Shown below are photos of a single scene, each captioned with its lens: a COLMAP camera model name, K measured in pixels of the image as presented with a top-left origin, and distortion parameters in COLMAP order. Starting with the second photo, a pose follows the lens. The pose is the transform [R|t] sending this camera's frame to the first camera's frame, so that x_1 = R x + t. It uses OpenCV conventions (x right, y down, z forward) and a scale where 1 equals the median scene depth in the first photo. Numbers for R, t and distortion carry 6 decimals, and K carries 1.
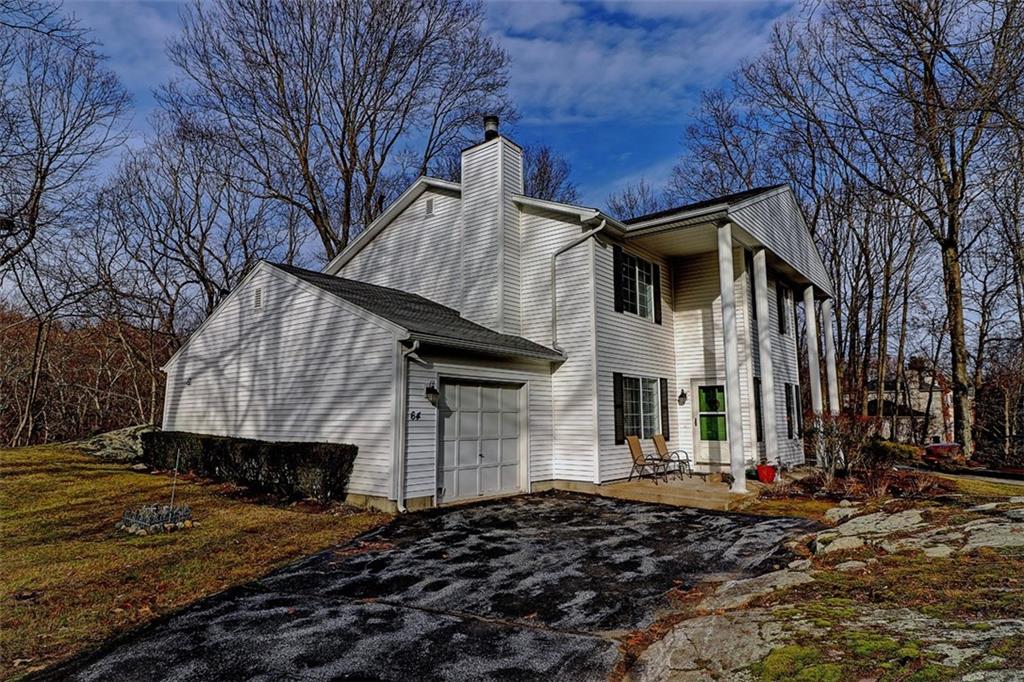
lens RADIAL K [[583.0, 0, 510.5], [0, 583.0, 338.9], [0, 0, 1]] dist [0.024294, 0.000691]
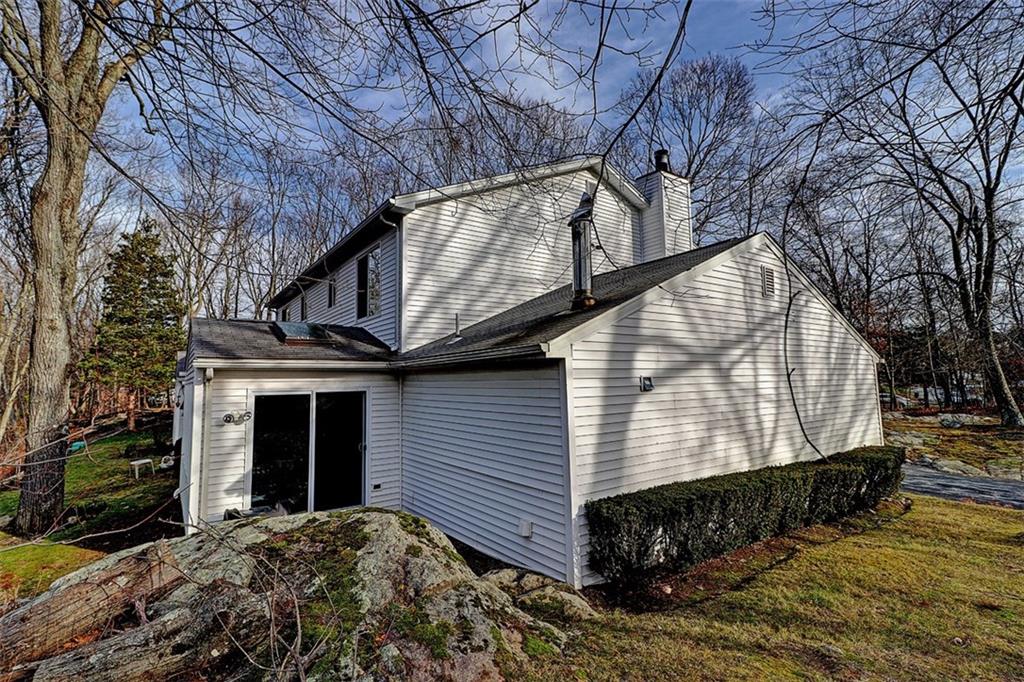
lens RADIAL K [[468.7, 0, 510.8], [0, 468.7, 337.7], [0, 0, 1]] dist [0.001310, -0.001097]
pose [[0.252317, 0.085224, 0.963884, -1.061567], [-0.108627, 0.992312, -0.059302, 0.075918], [-0.961528, -0.089741, 0.259634, 1.111047]]
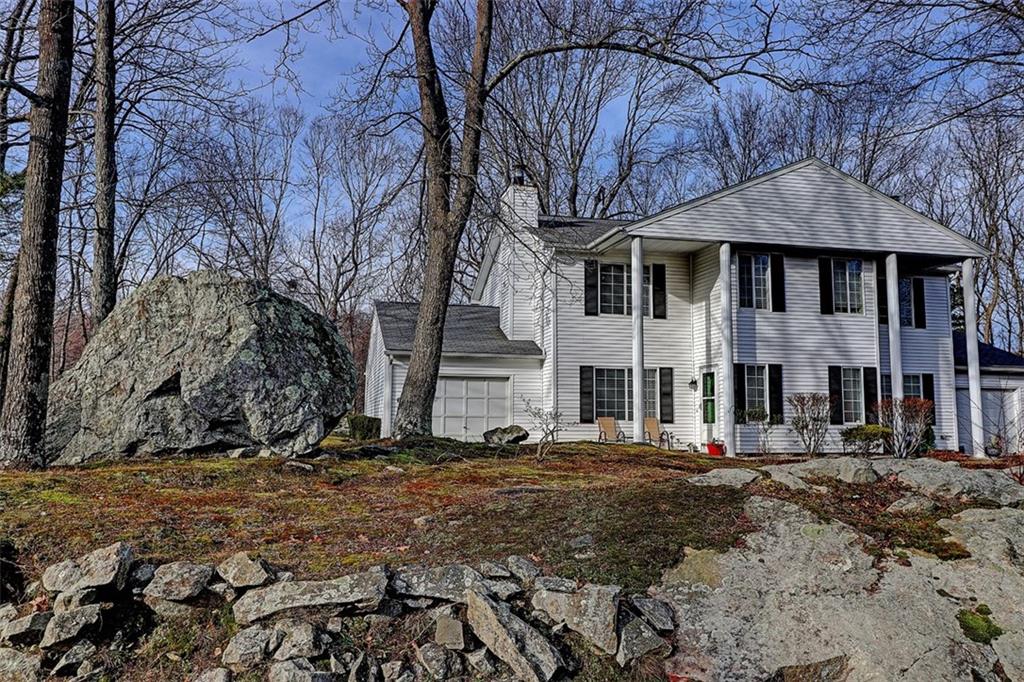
lens RADIAL K [[814.7, 0, 516.1], [0, 814.7, 338.2], [0, 0, 1]] dist [0.003839, 0.018364]
pose [[0.807764, -0.059223, -0.586523, 1.044705], [0.076830, 0.997031, 0.005139, -0.019651], [0.584478, -0.049214, 0.809916, -0.462763]]
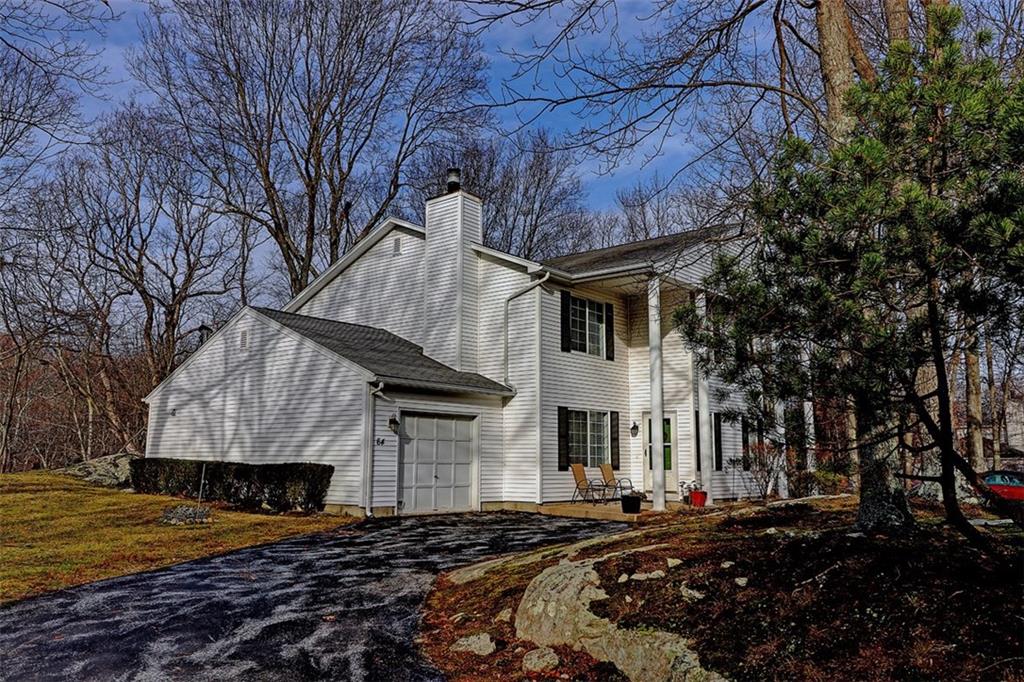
lens RADIAL K [[814.7, 0, 514.4], [0, 814.7, 343.4], [0, 0, 1]] dist [0.003839, 0.018364]
pose [[0.999962, 0.003882, -0.007823, 0.100058], [-0.003953, 0.999951, -0.009128, -0.046826], [0.007787, 0.009159, 0.999928, -0.542269]]
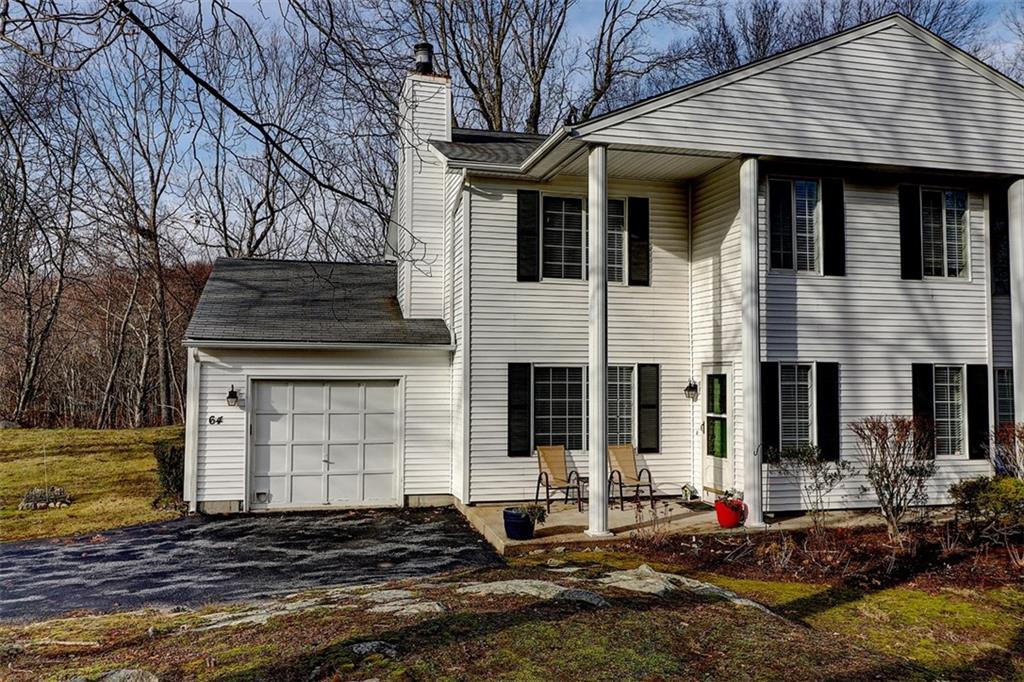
lens RADIAL K [[814.7, 0, 506.9], [0, 814.7, 345.1], [0, 0, 1]] dist [0.003839, 0.018364]
pose [[0.806854, -0.020903, -0.590381, 0.774982], [0.077598, 0.994465, 0.070840, -0.040685], [0.585632, -0.102970, 0.804010, 0.135319]]
